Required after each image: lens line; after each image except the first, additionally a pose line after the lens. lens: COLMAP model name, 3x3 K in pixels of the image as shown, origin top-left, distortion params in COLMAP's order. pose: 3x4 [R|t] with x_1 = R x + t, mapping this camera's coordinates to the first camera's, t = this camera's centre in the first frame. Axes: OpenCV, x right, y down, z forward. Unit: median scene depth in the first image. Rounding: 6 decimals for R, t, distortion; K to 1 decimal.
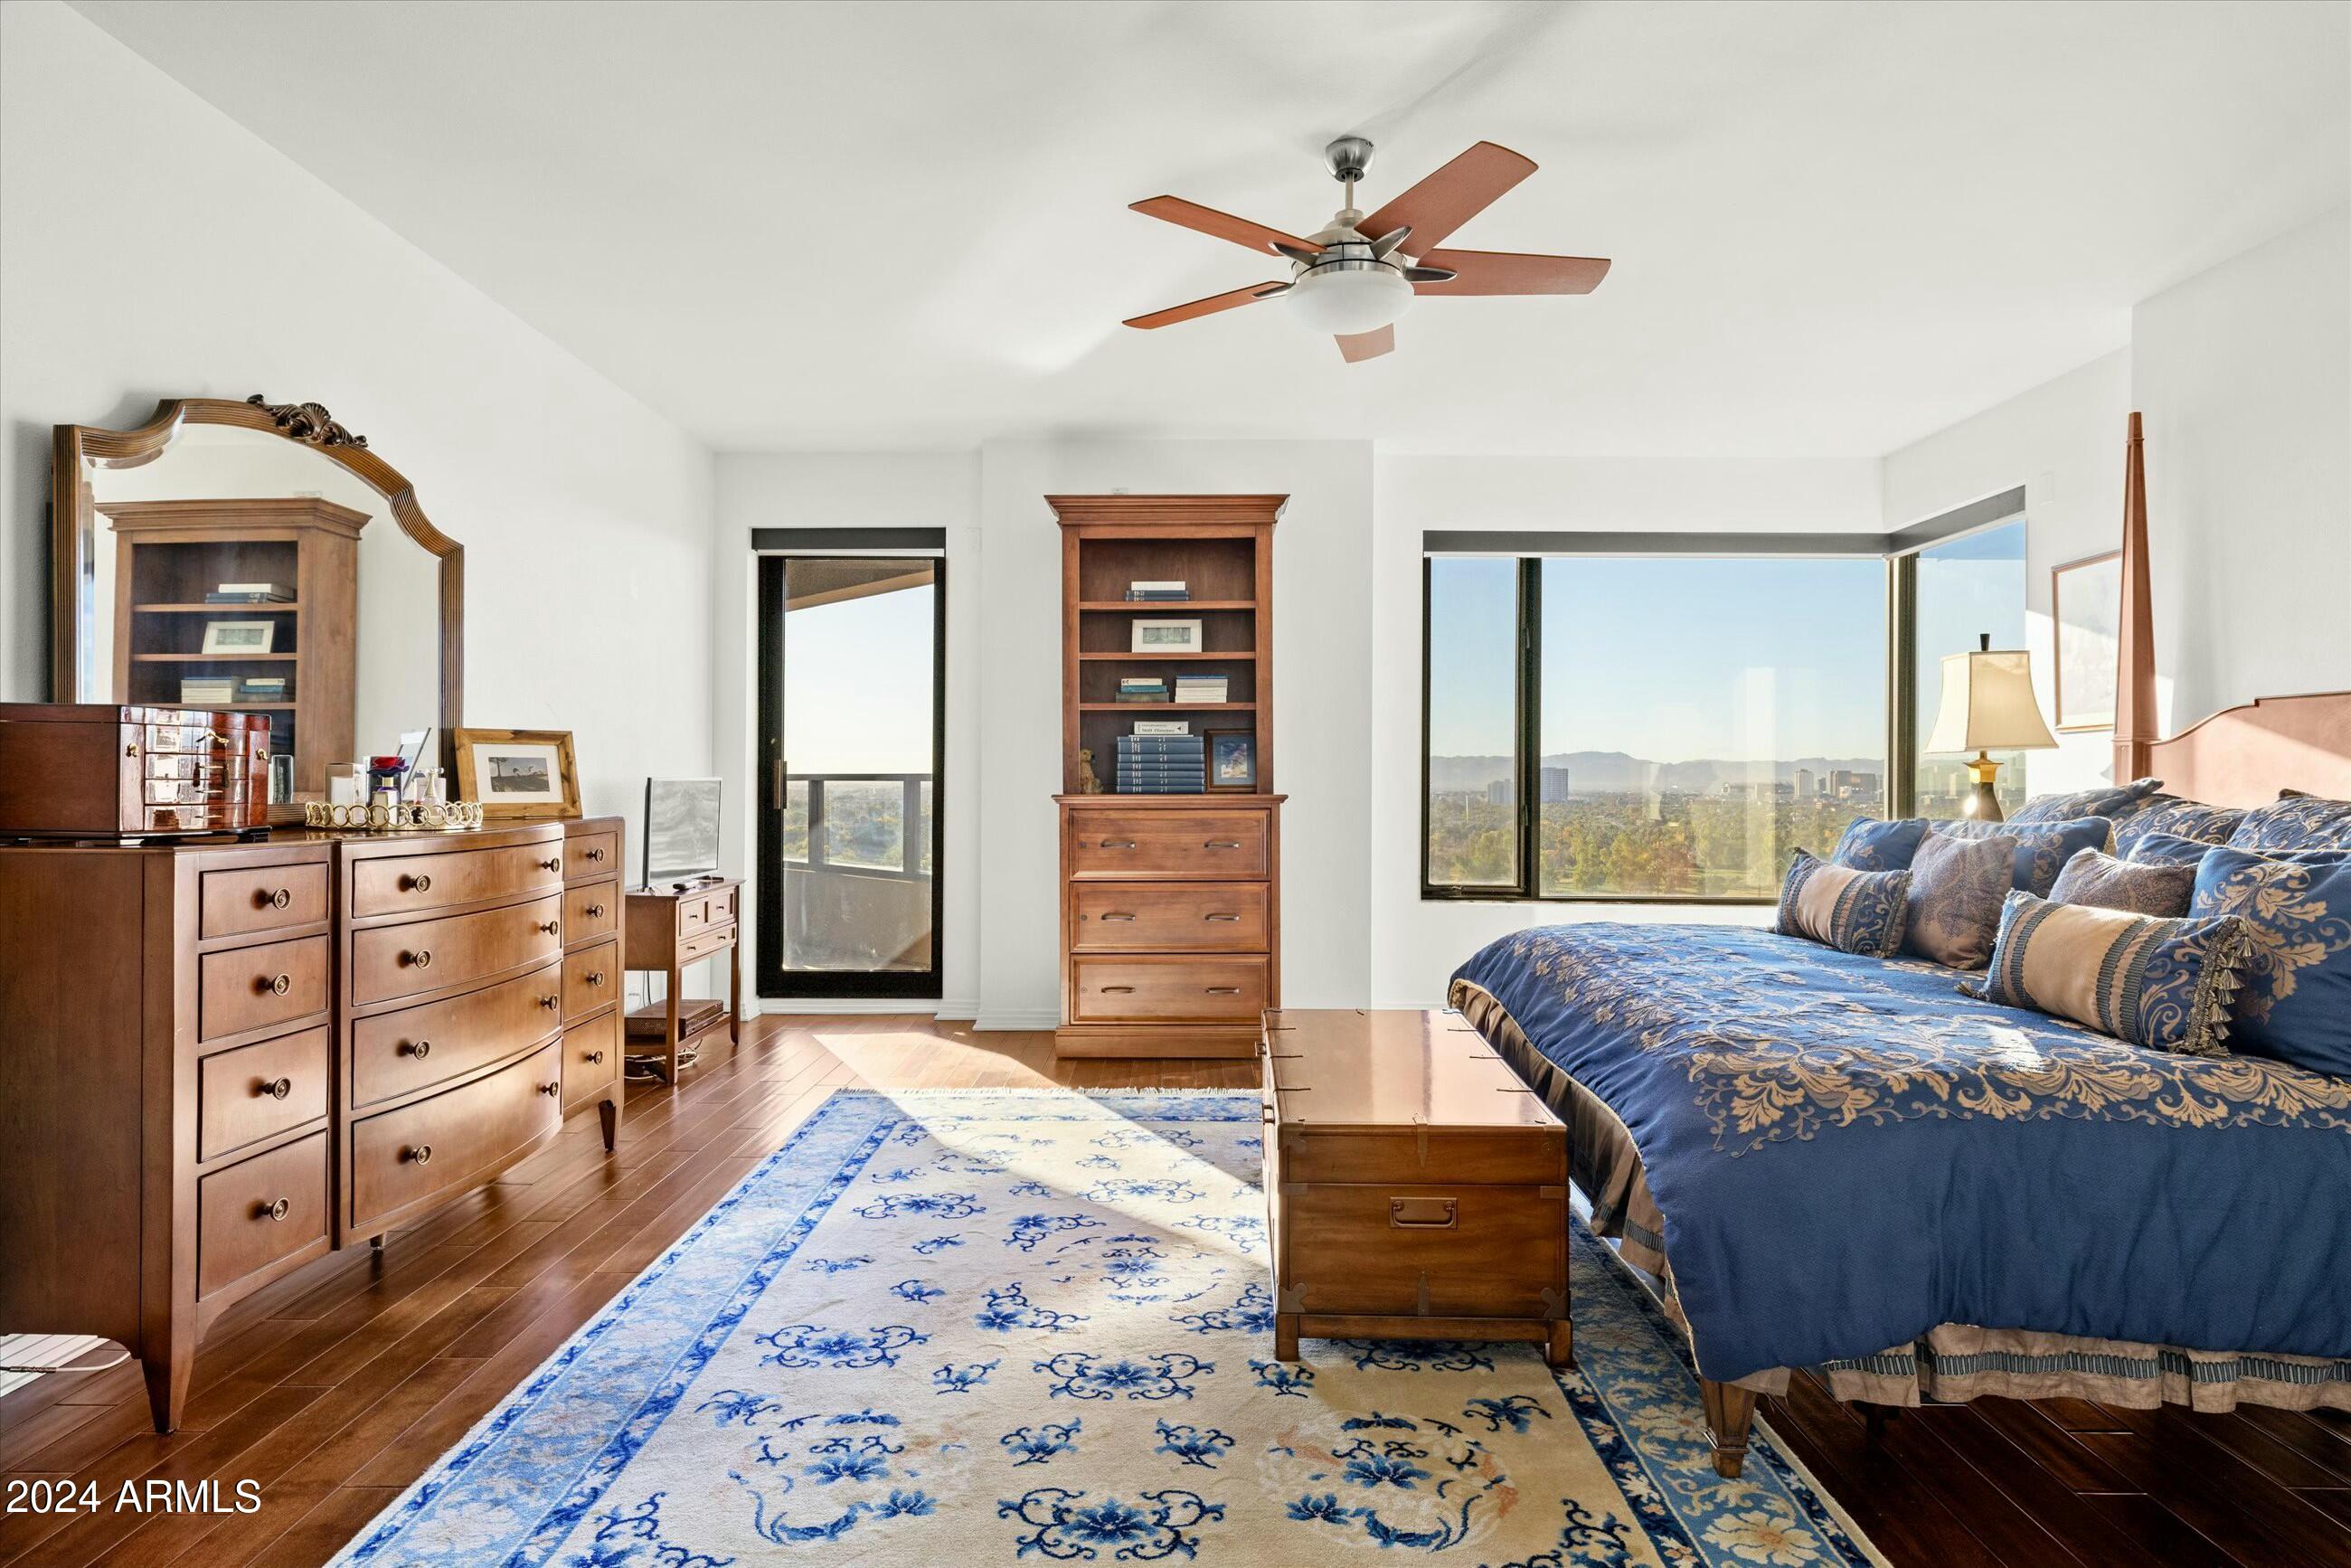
lens RADIAL K [[1250.1, 0, 1175.6], [0, 1250.1, 780.8], [0, 0, 1]] dist [0.001299, -0.002311]
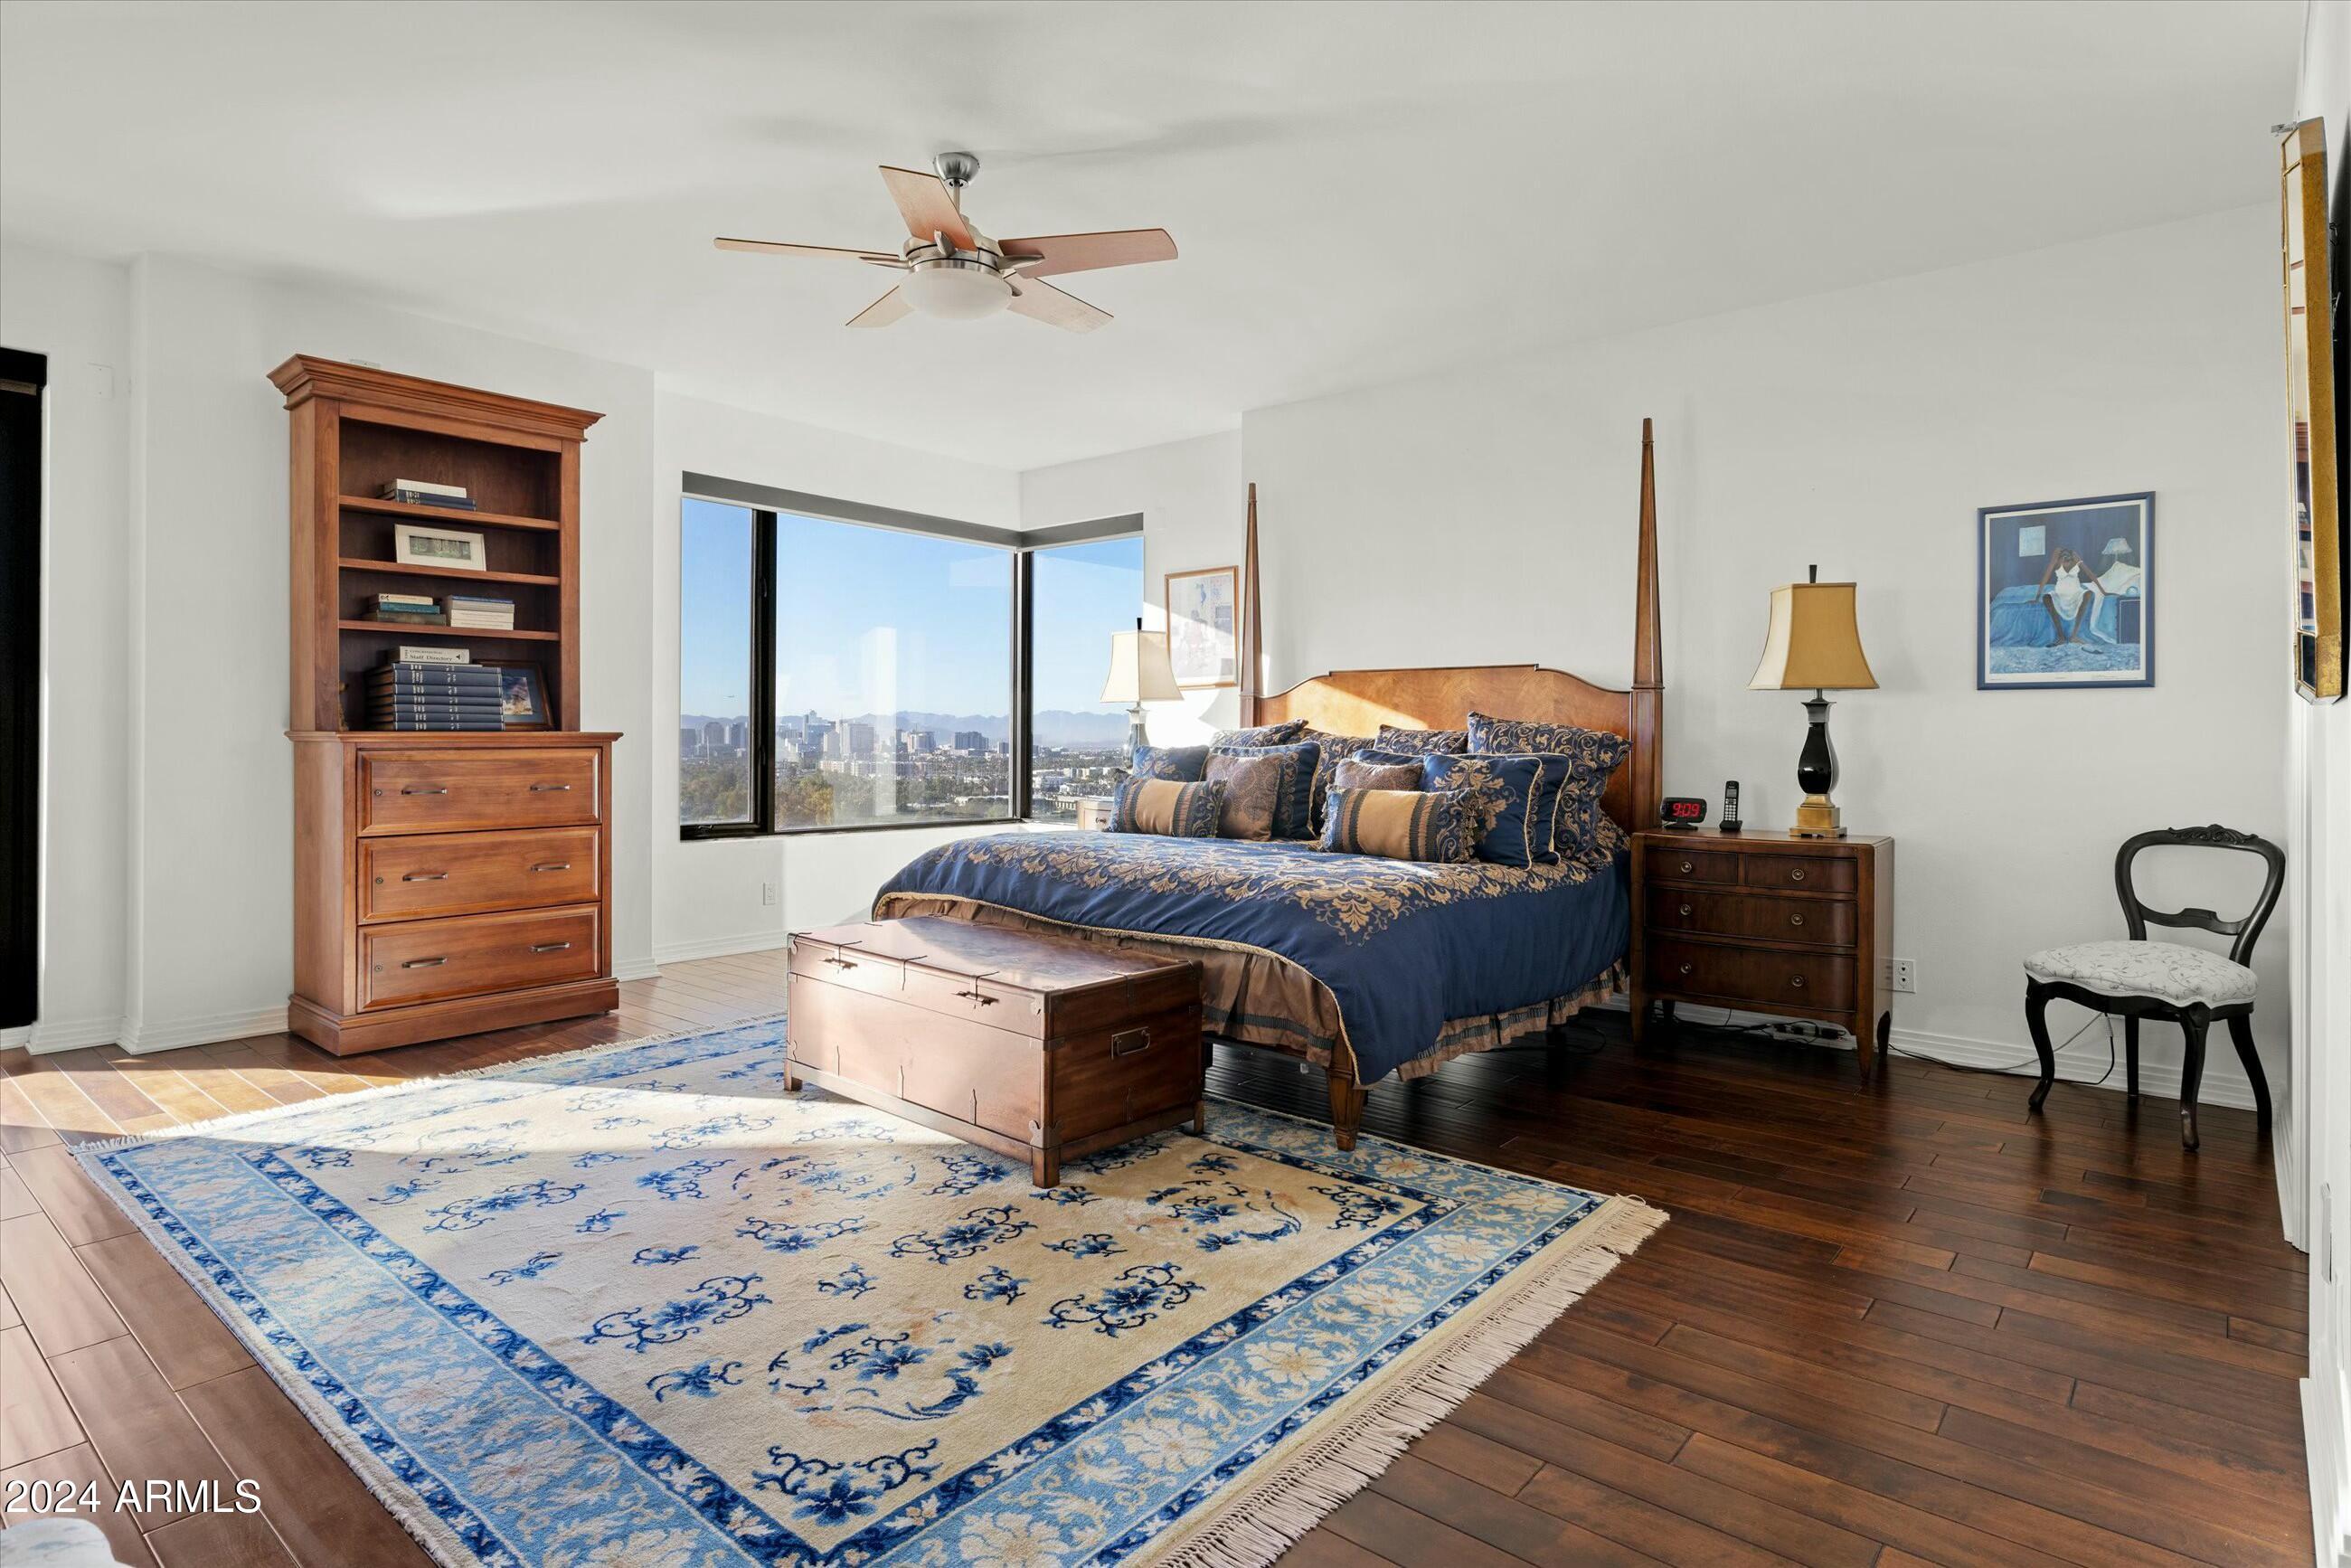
lens RADIAL K [[1250.1, 0, 1182.5], [0, 1250.1, 741.1], [0, 0, 1]] dist [0.001299, -0.002311]
pose [[0.637013, -0.003456, 0.770845, -0.540184], [-0.000371, 0.999988, 0.004790, 0.019048], [-0.770853, -0.003338, 0.637004, 0.094763]]
